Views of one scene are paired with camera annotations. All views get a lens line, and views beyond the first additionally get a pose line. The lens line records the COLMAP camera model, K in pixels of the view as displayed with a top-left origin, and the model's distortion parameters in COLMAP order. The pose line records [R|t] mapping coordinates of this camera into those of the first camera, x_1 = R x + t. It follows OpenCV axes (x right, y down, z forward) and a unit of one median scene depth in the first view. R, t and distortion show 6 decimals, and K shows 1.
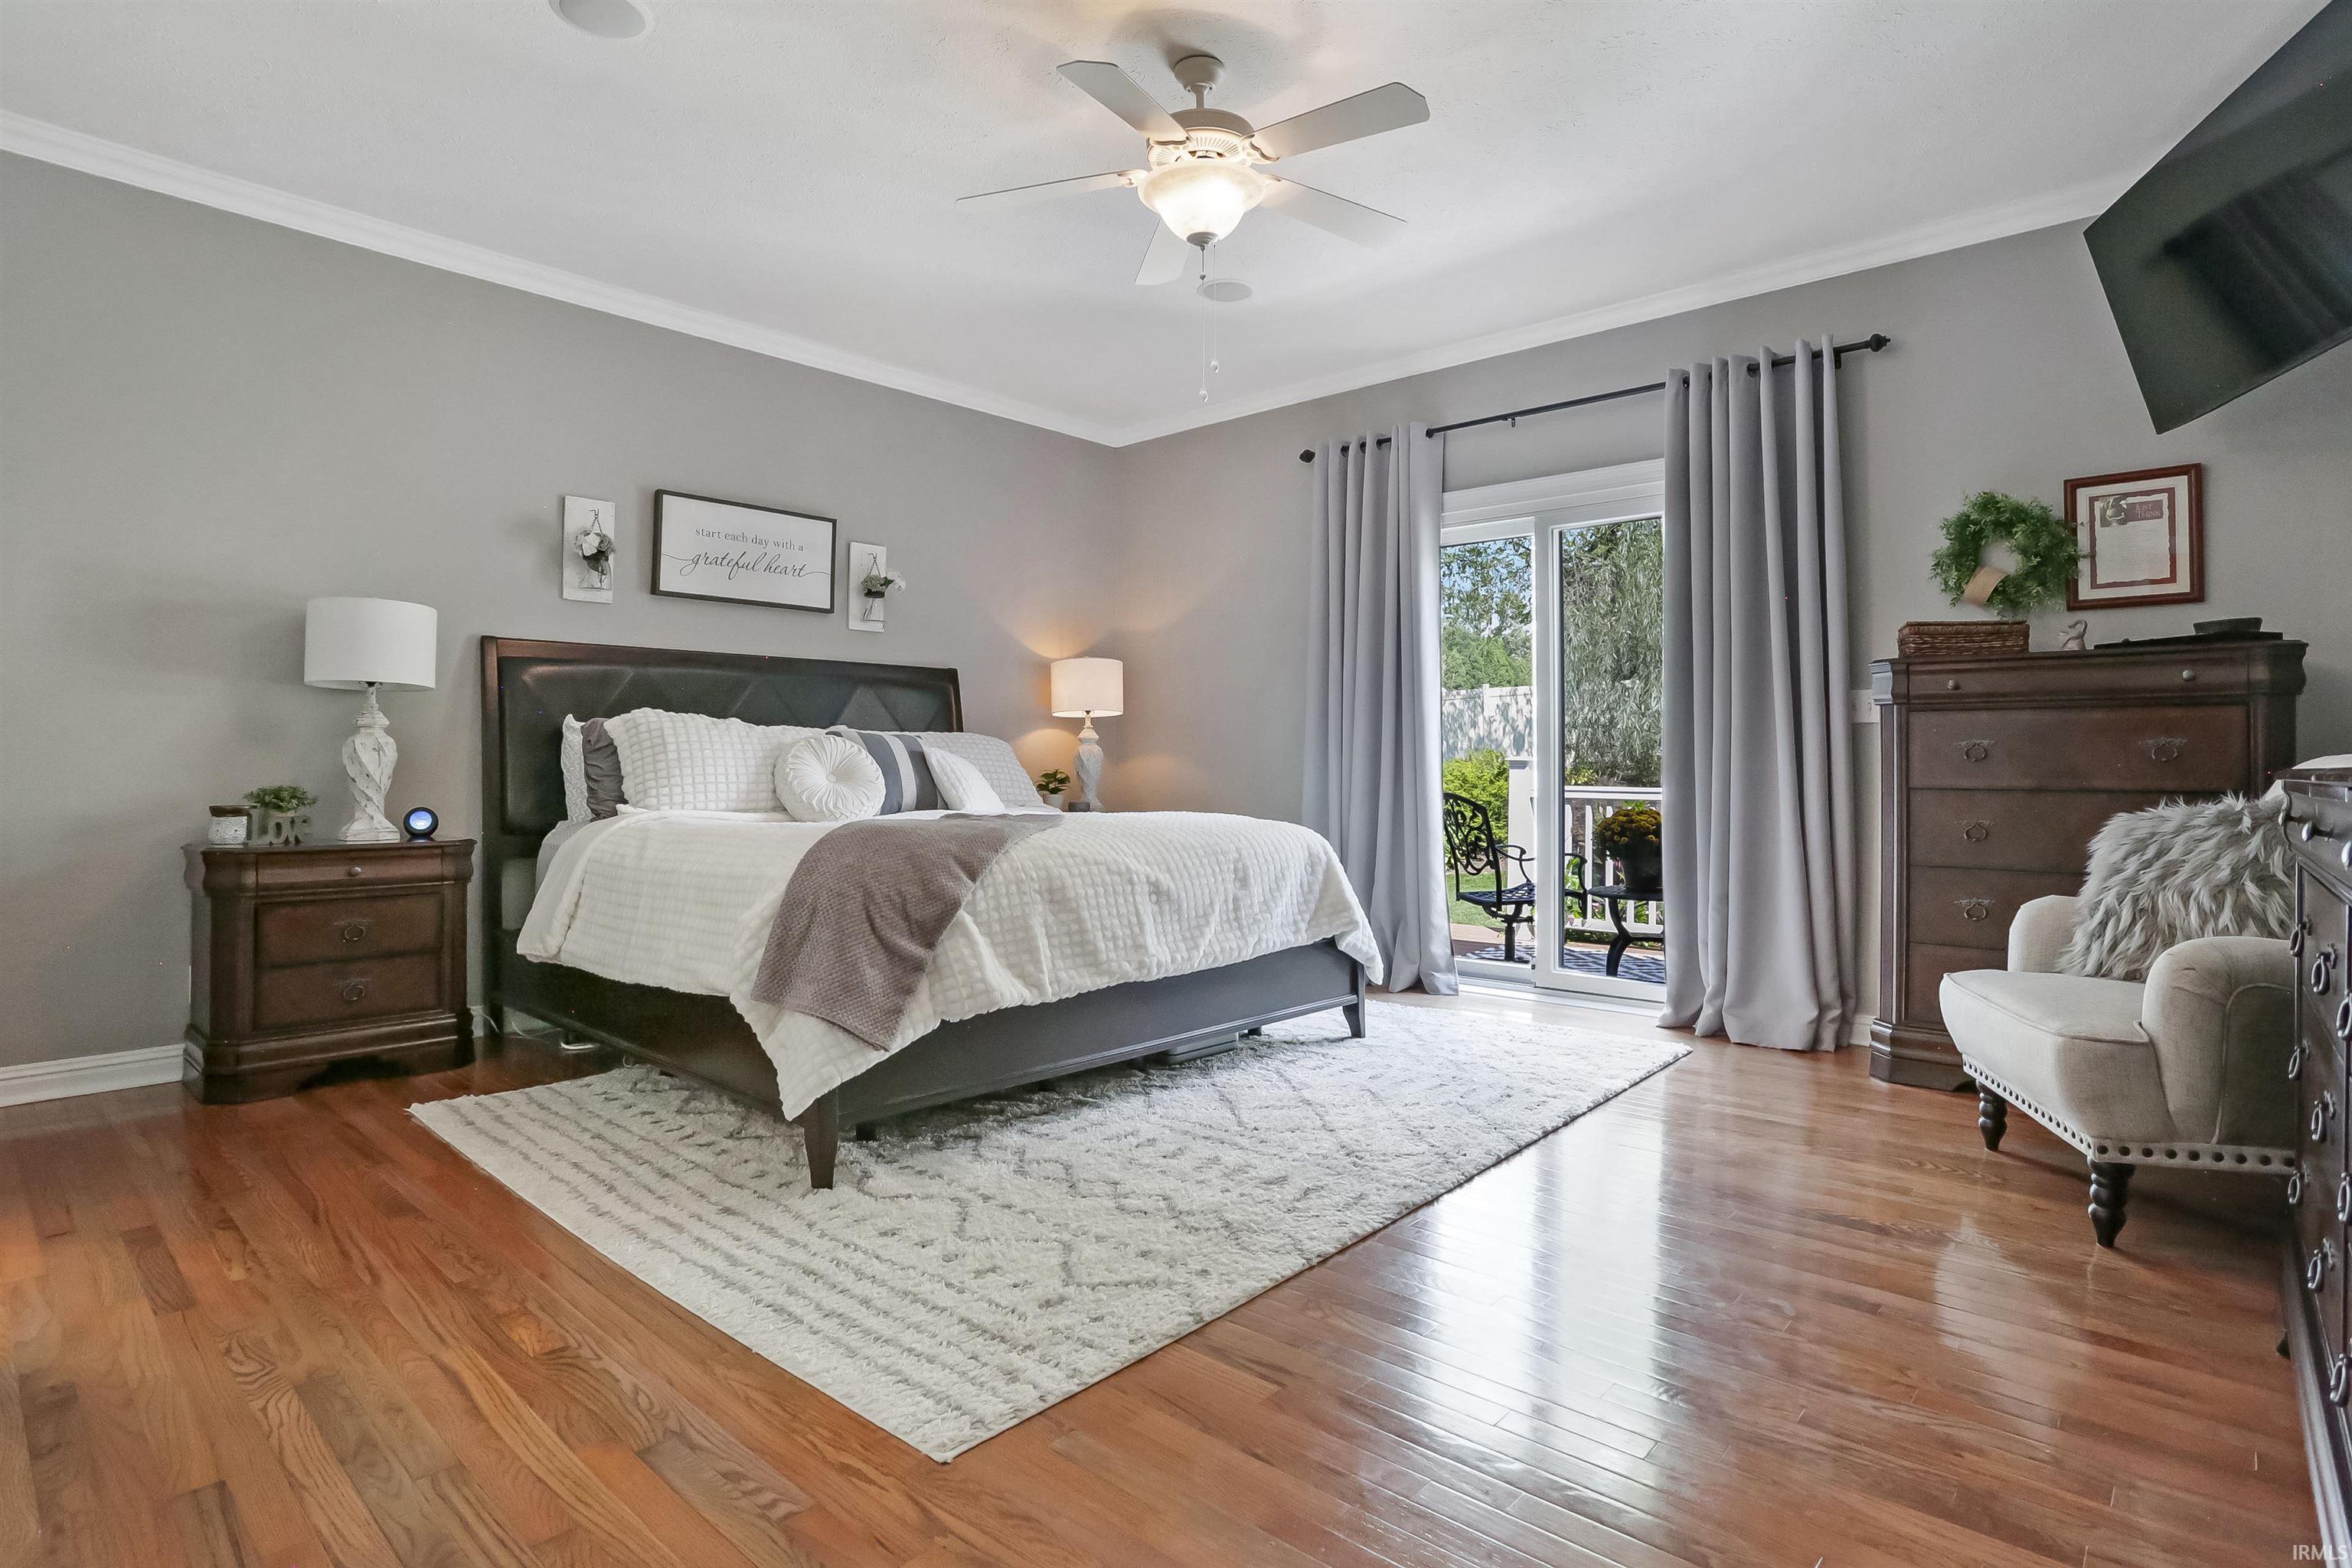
lens RADIAL K [[1190.0, 0, 1177.8], [0, 1190.0, 778.2], [0, 0, 1]] dist [-0.066562, 0.031566]
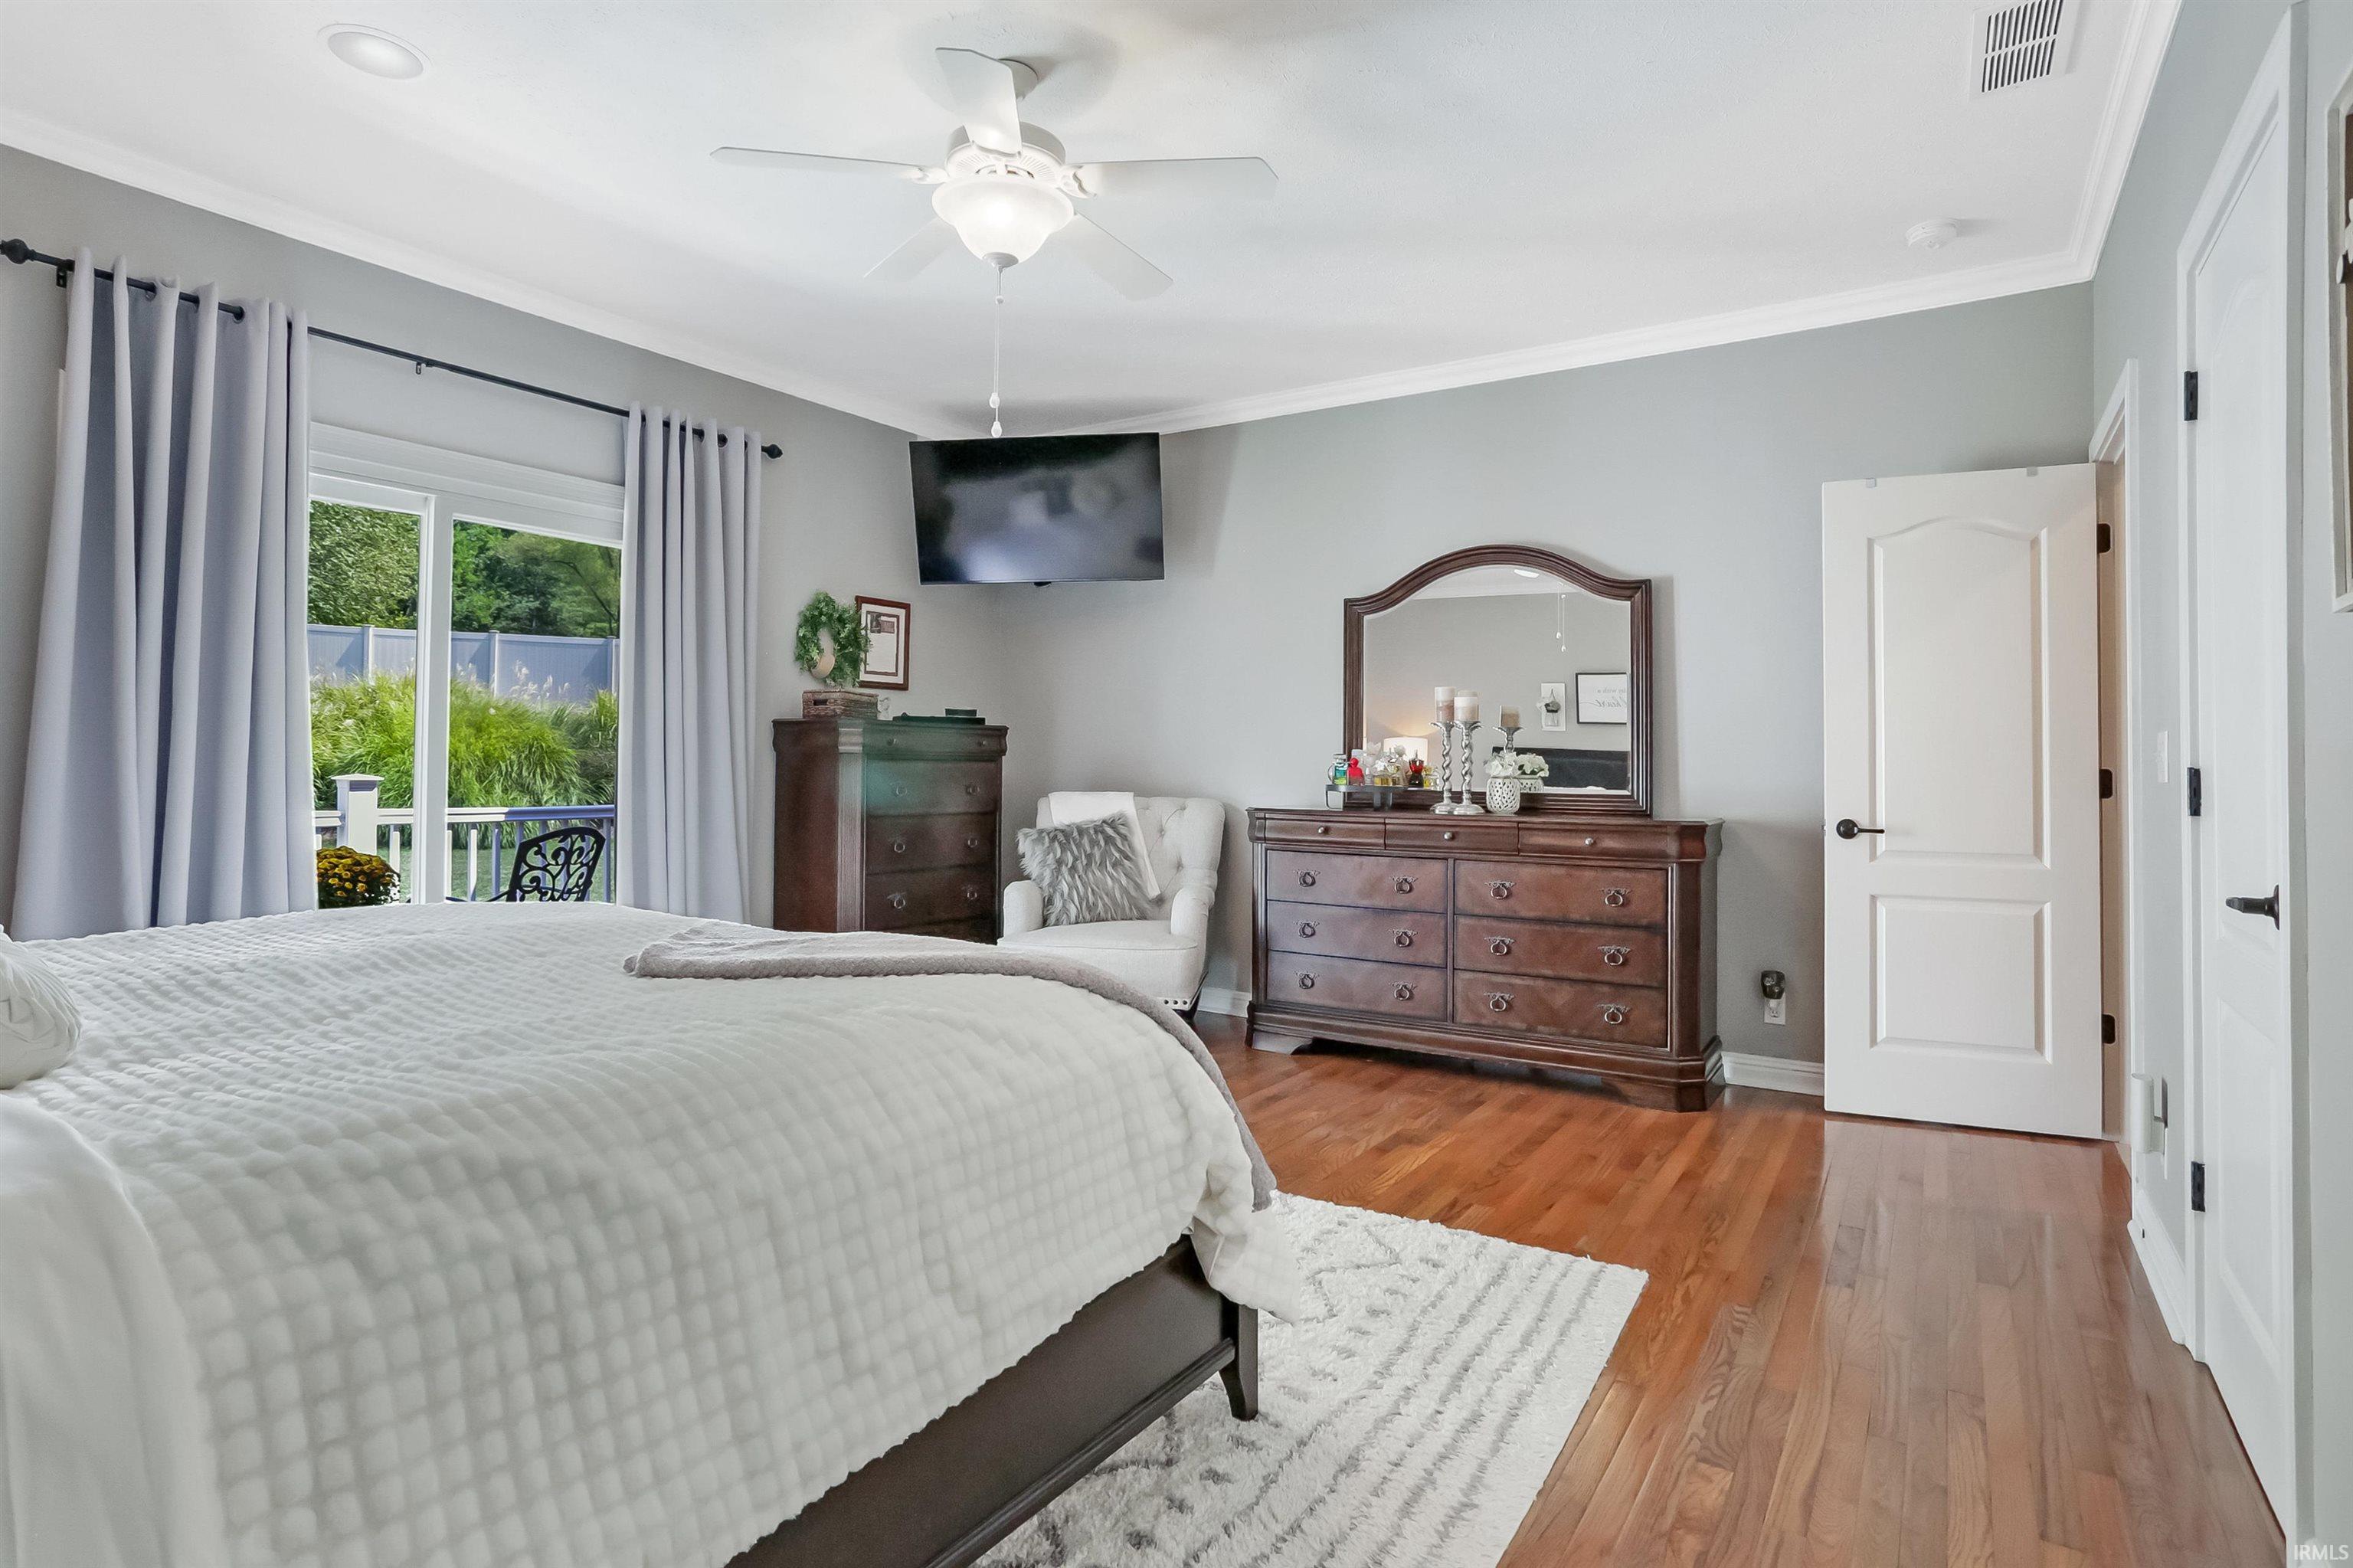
lens RADIAL K [[1190.5, 0, 1178.3], [0, 1190.5, 778.2], [0, 0, 1]] dist [-0.066562, 0.031566]
pose [[-0.146800, -0.015607, 0.989043, -1.167352], [0.000308, 0.999875, 0.015824, -0.088520], [-0.989166, 0.002628, -0.146777, 1.291119]]
